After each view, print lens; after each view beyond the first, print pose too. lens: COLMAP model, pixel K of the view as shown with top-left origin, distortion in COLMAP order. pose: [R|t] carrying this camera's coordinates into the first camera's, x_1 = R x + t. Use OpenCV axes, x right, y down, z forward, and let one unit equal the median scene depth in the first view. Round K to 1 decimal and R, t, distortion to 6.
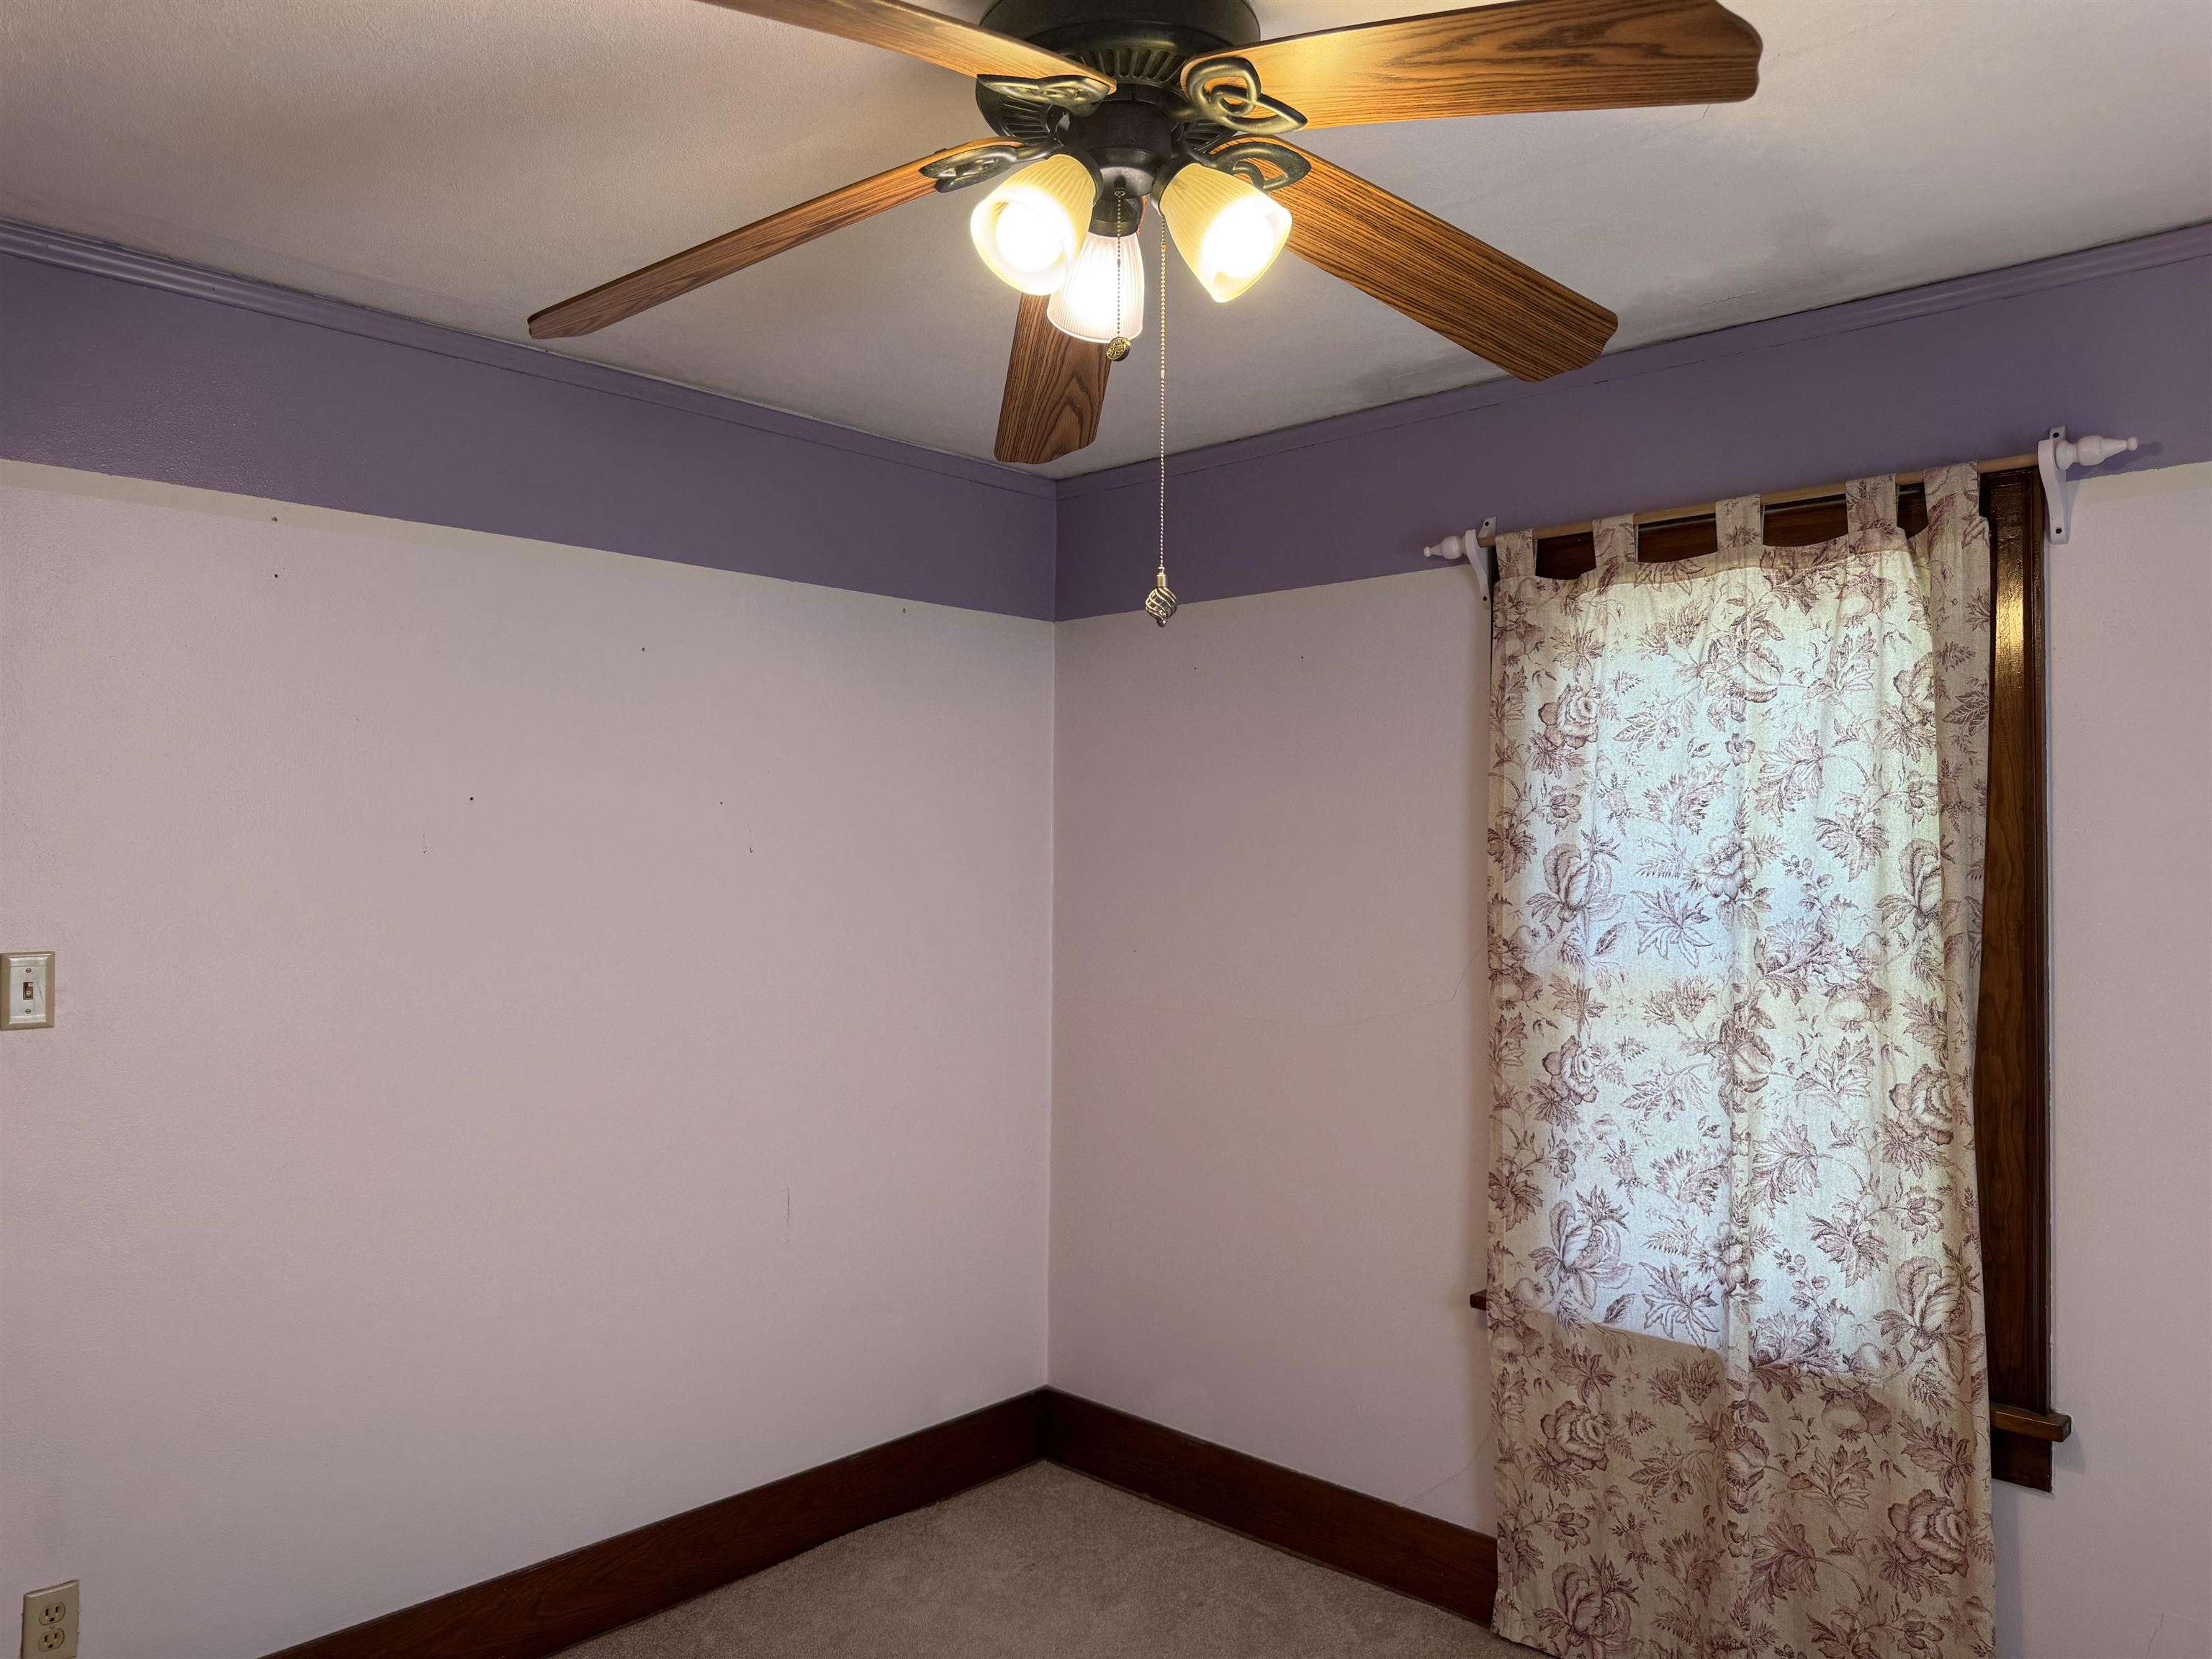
lens RADIAL K [[1558.4, 0, 1098.1], [0, 1558.4, 830.6], [0, 0, 1]] dist [0.061089, -0.064513]
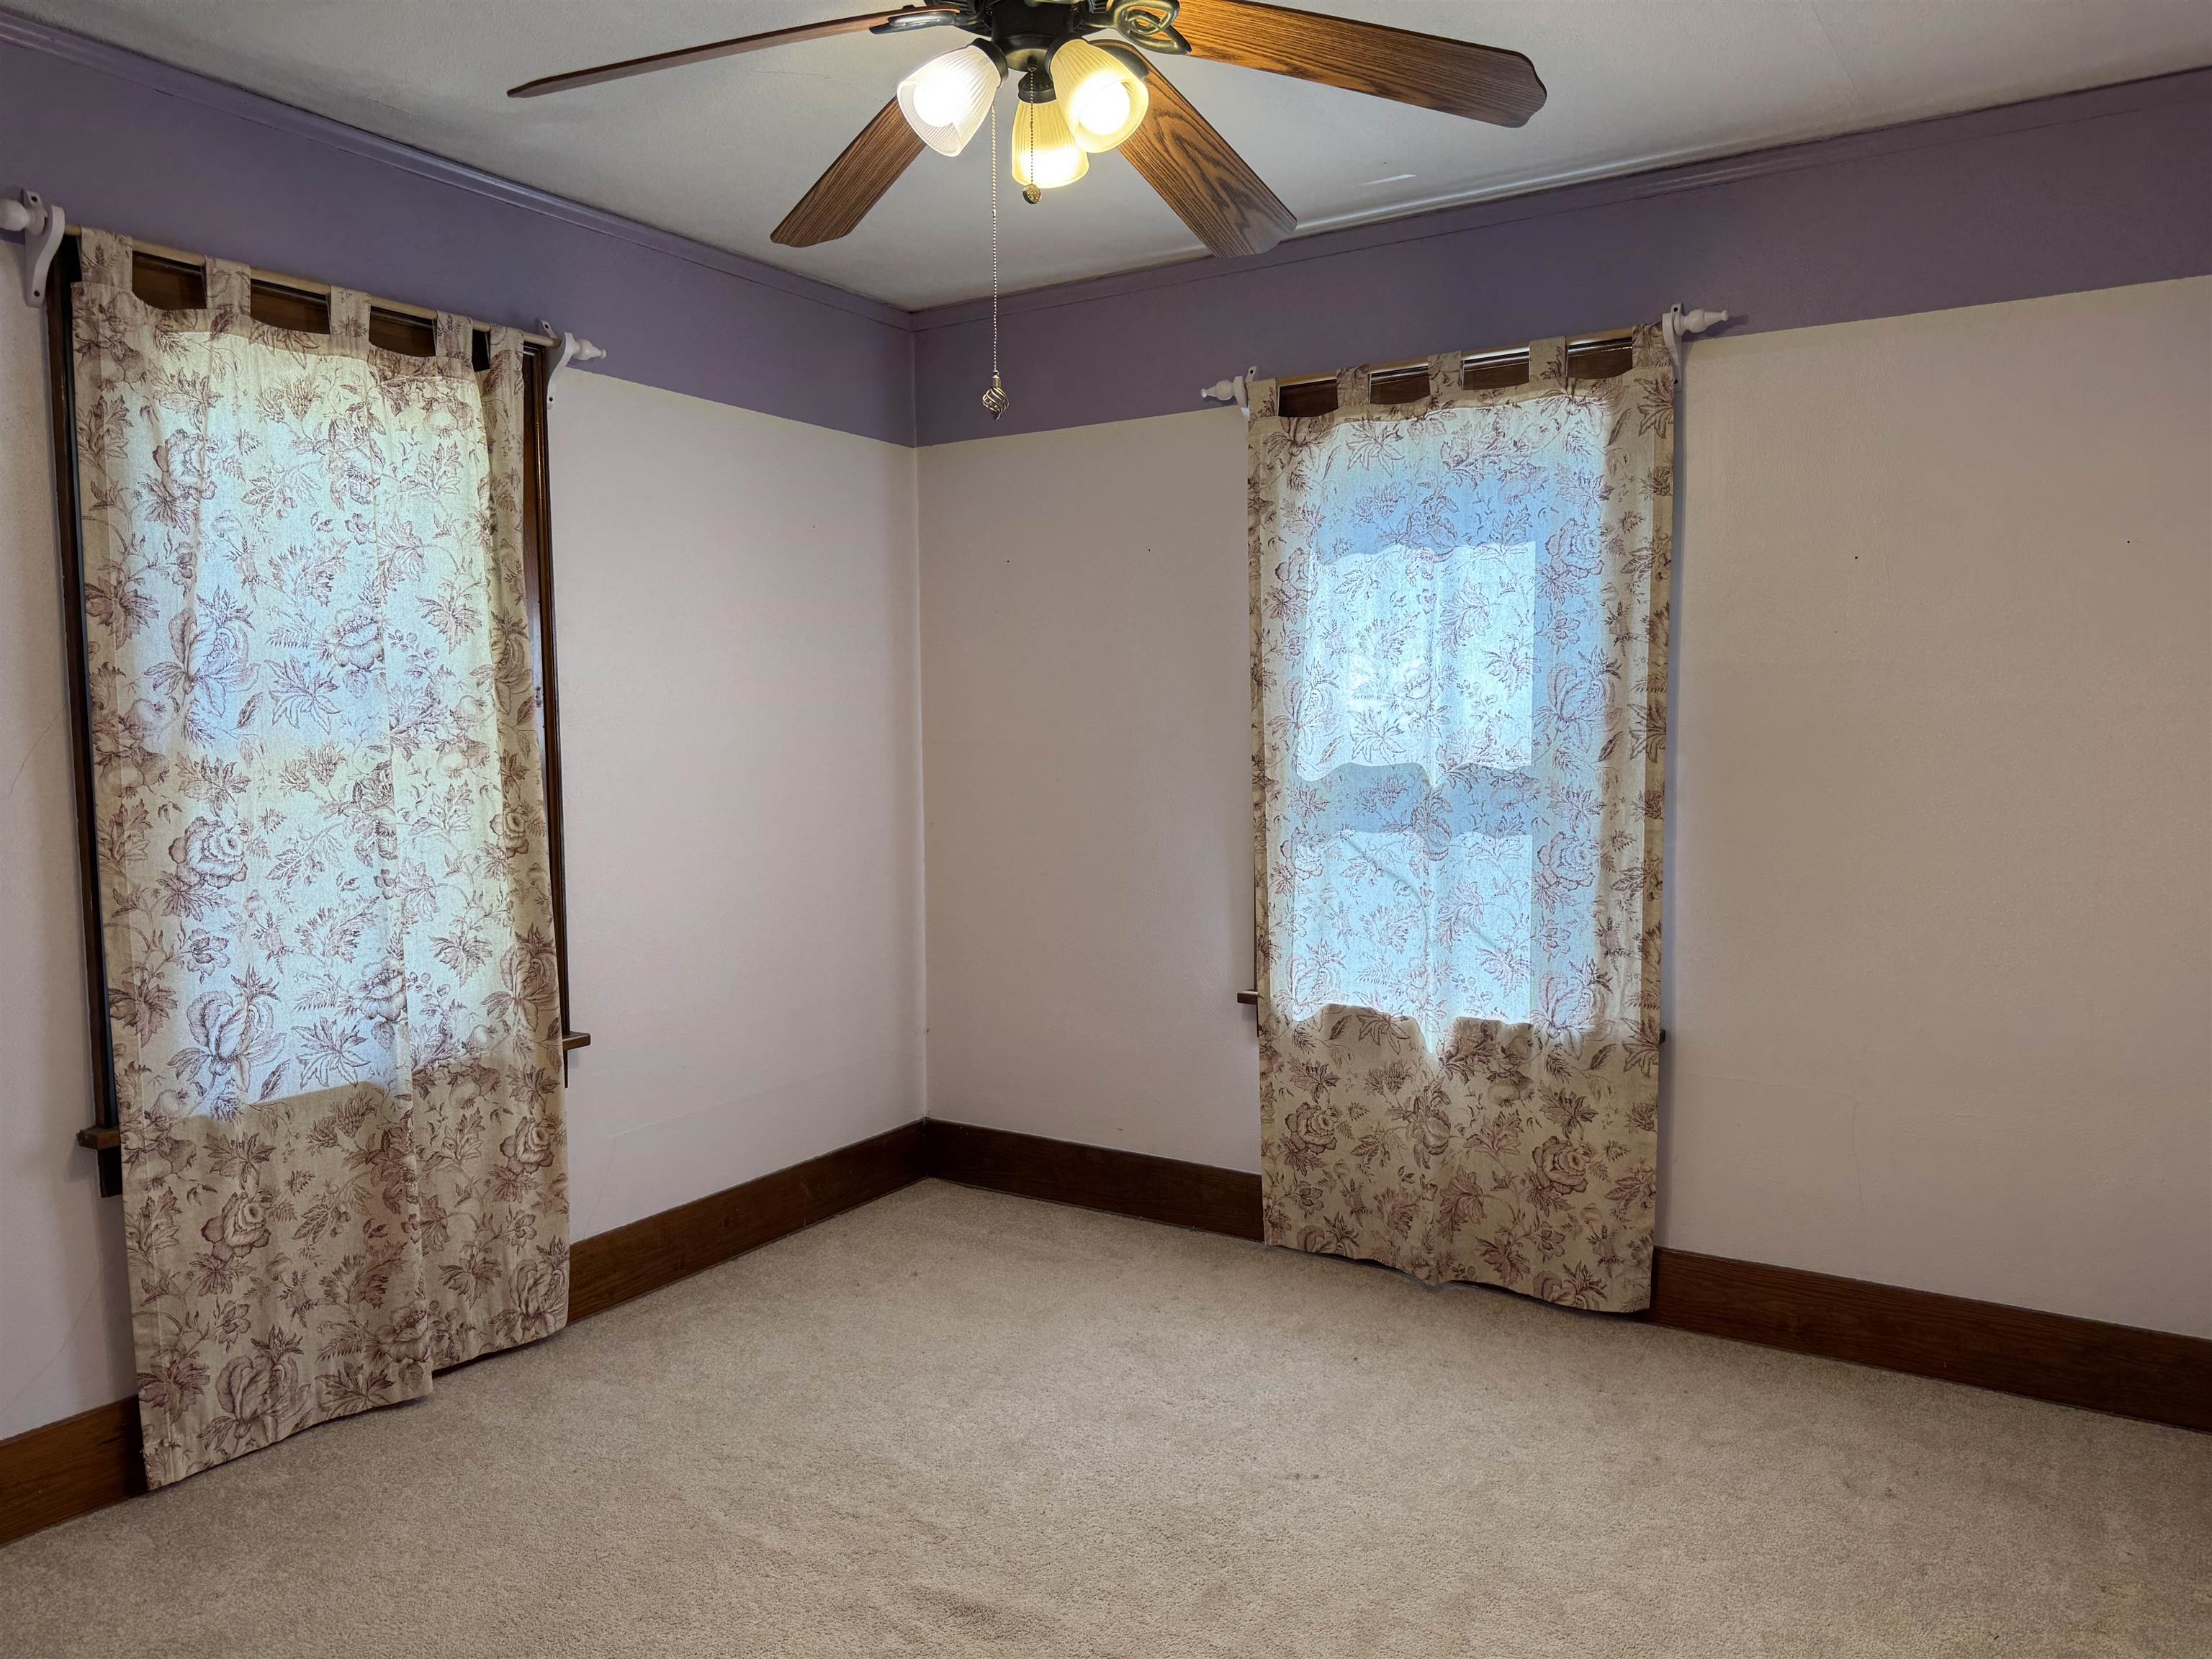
lens RADIAL K [[1558.4, 0, 1102.9], [0, 1558.4, 818.5], [0, 0, 1]] dist [0.061089, -0.064513]
pose [[-0.162670, -0.073875, 0.983911, -0.738033], [-0.017229, 0.997254, 0.072029, 0.058342], [-0.986530, -0.005235, -0.163496, 0.658020]]
